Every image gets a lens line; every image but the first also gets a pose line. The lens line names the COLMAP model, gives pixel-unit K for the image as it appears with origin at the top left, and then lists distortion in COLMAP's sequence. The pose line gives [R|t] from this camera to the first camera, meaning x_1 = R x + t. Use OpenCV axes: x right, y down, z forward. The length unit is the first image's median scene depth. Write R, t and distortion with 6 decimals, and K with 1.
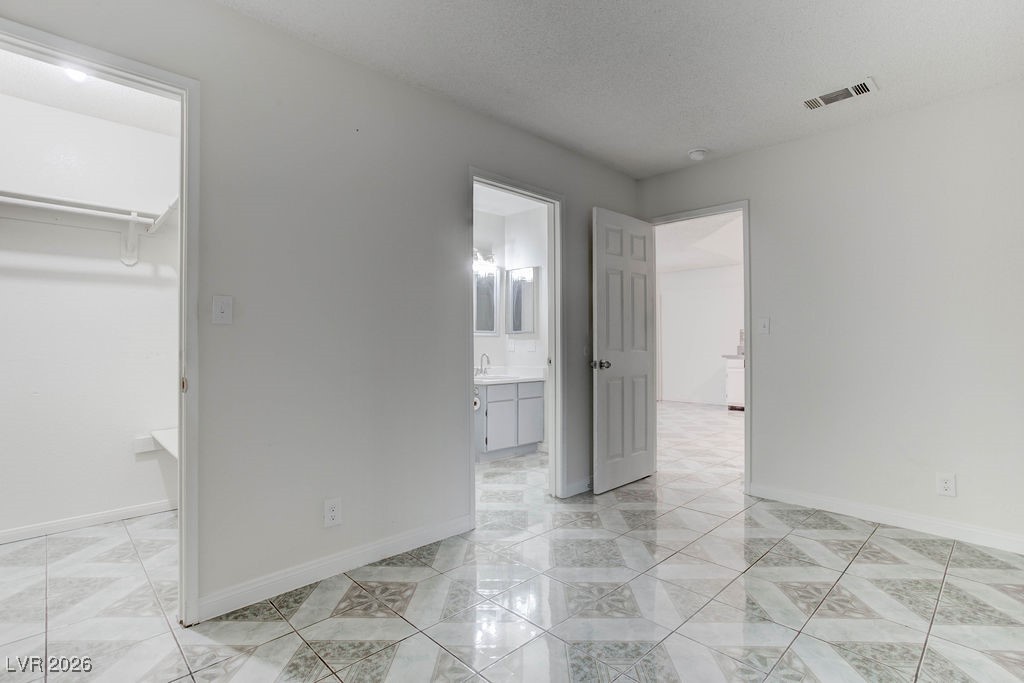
lens RADIAL K [[498.5, 0, 517.1], [0, 498.5, 345.3], [0, 0, 1]] dist [-0.042337, 0.026812]
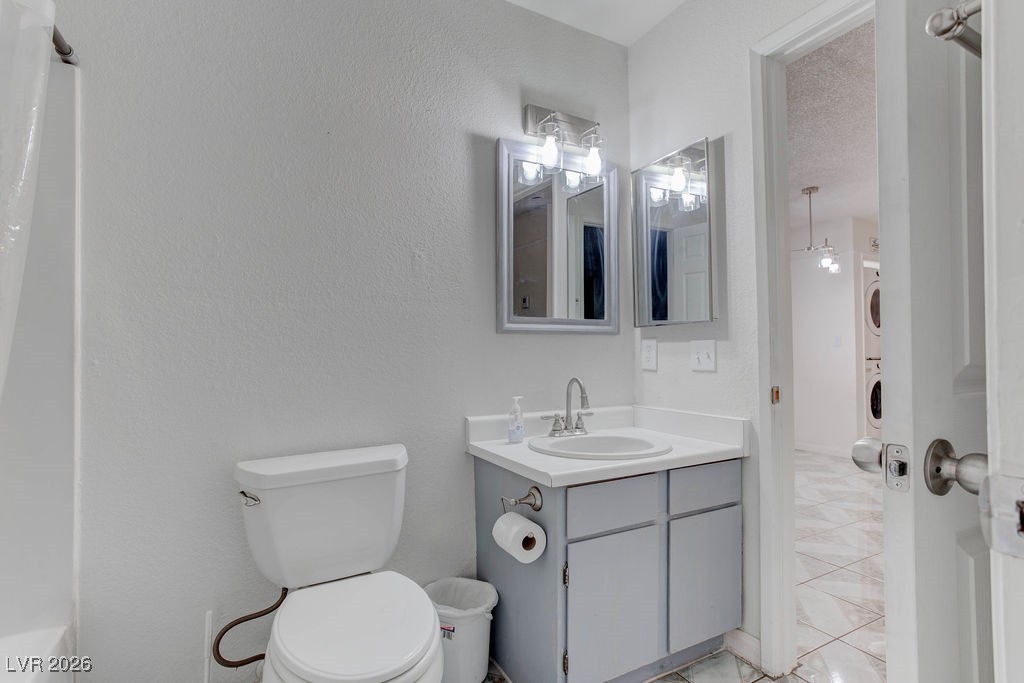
lens RADIAL K [[498.5, 0, 505.0], [0, 498.5, 348.5], [0, 0, 1]] dist [-0.042337, 0.026812]
pose [[0.955996, -0.009376, -0.293229, -0.004574], [0.009851, 0.999951, 0.000143, -0.006125], [0.293213, -0.003025, 0.956042, 0.619326]]
